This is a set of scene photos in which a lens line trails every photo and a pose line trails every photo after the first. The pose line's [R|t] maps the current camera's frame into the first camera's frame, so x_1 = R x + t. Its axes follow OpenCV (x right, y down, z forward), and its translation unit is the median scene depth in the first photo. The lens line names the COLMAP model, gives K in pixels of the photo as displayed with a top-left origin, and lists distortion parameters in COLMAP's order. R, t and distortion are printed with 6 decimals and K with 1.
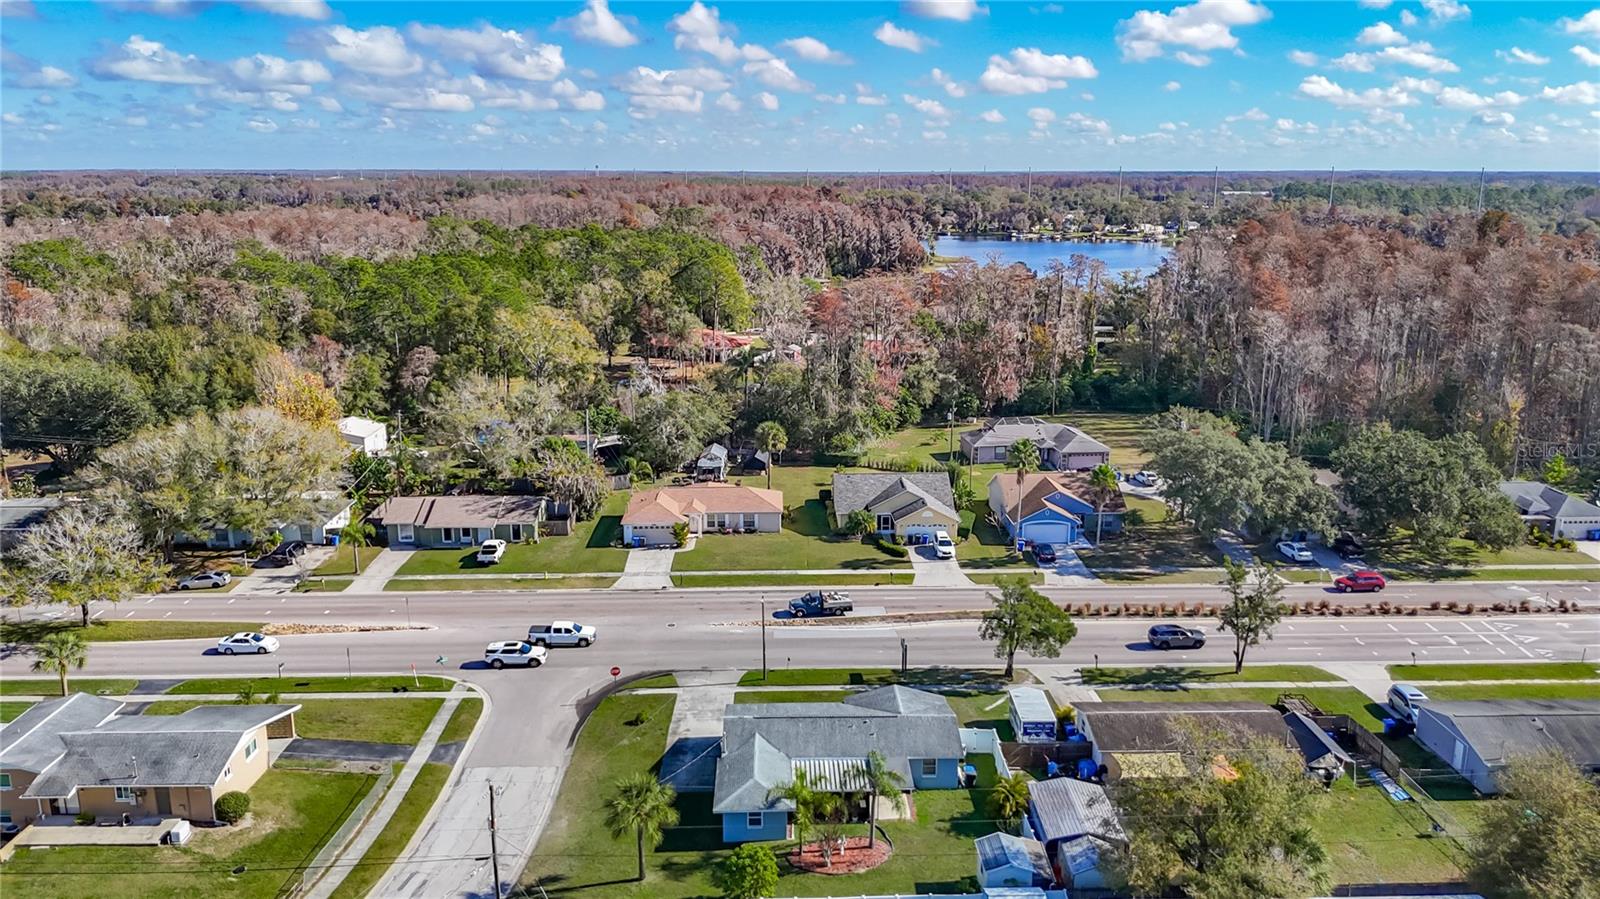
lens RADIAL K [[1202.3, 0, 800.0], [0, 1202.3, 449.5], [0, 0, 1]] dist [0.151729, -0.469254]
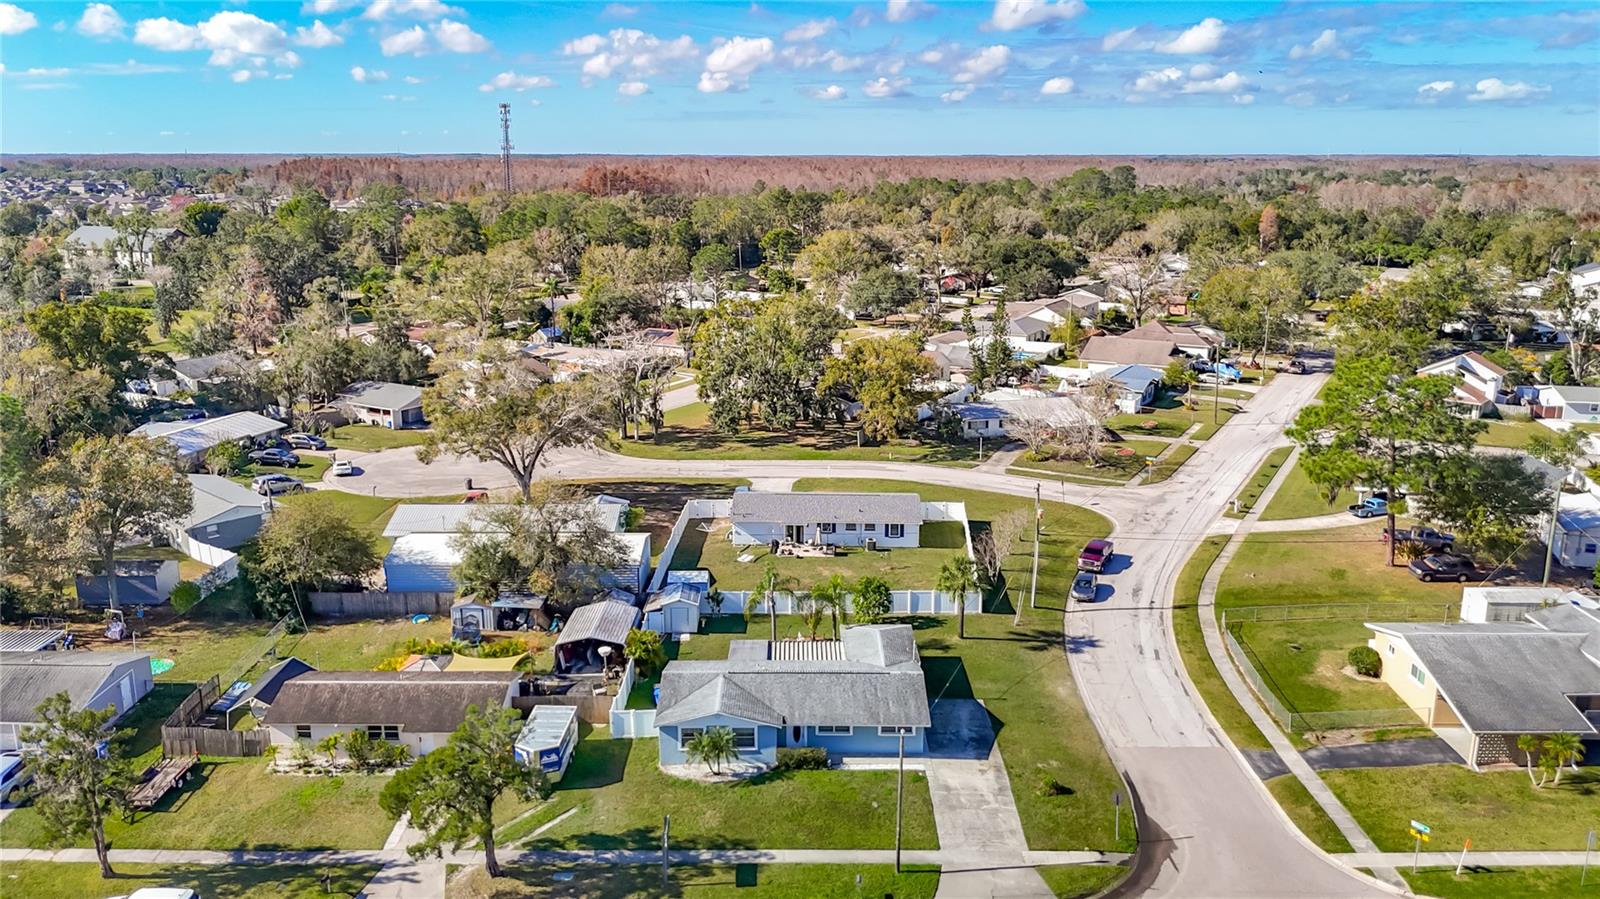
lens RADIAL K [[1202.3, 0, 800.0], [0, 1202.3, 449.5], [0, 0, 1]] dist [0.151729, -0.469254]
pose [[-0.999681, -0.008475, 0.023775, 0.007140], [0.003122, 0.893209, 0.449632, -0.279202], [-0.025047, 0.449562, -0.892898, 1.469996]]
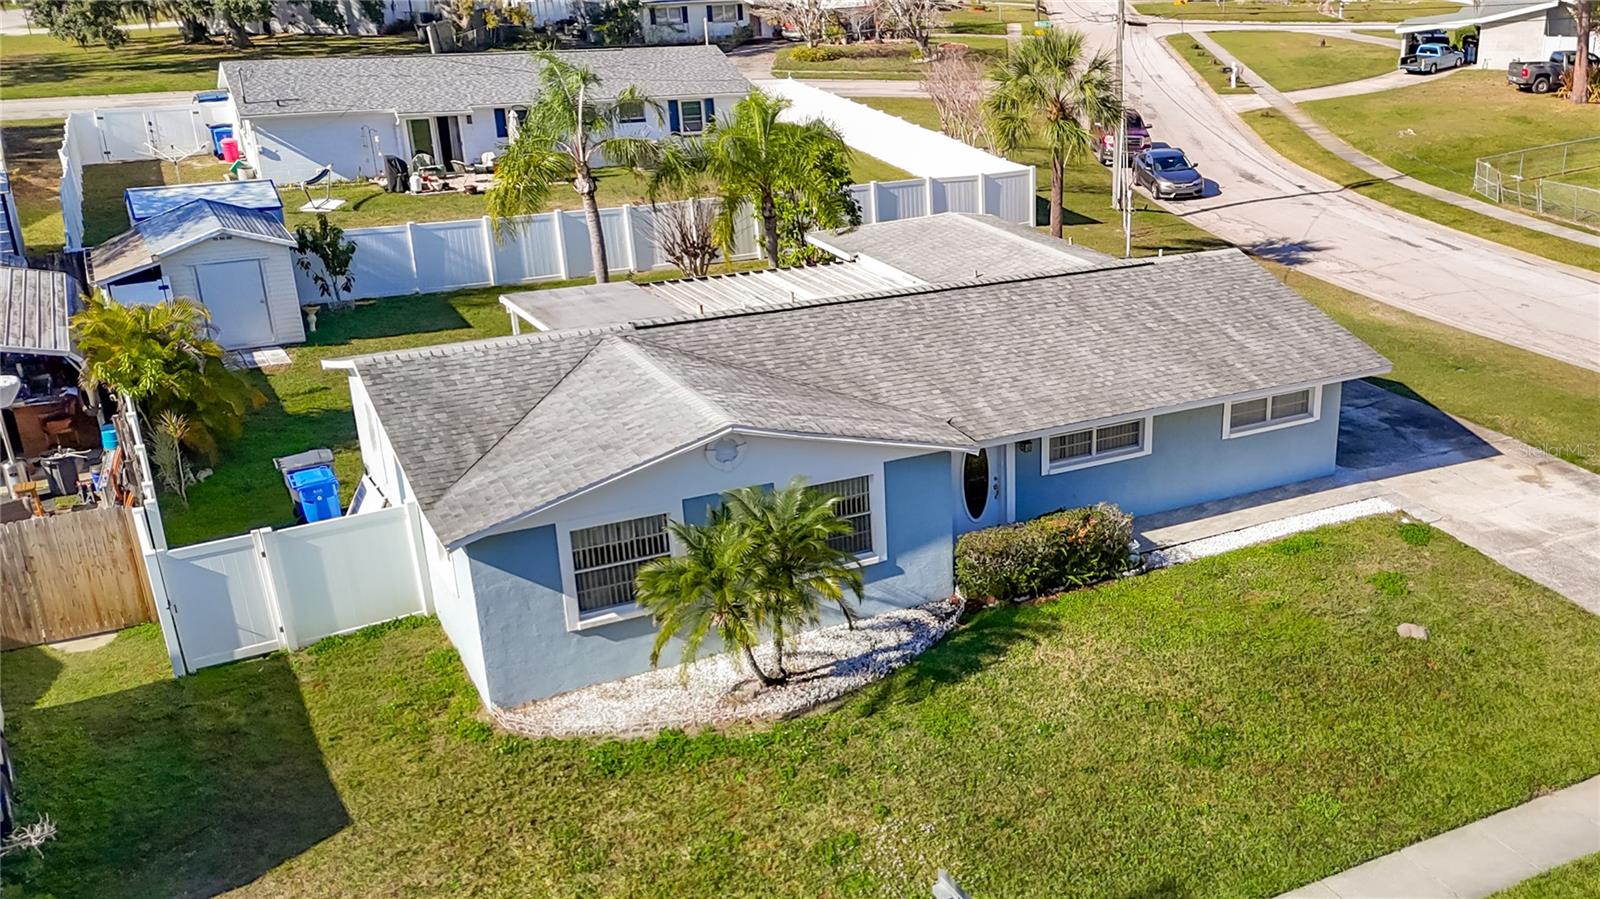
lens RADIAL K [[1567.6, 0, 1075.9], [0, 1567.6, 550.4], [0, 0, 1]] dist [0.097415, -0.134376]
pose [[-0.861208, 0.187225, -0.472513, 0.134568], [-0.126679, 0.821268, 0.556301, 0.066605], [0.492213, 0.538949, -0.683565, 1.084005]]
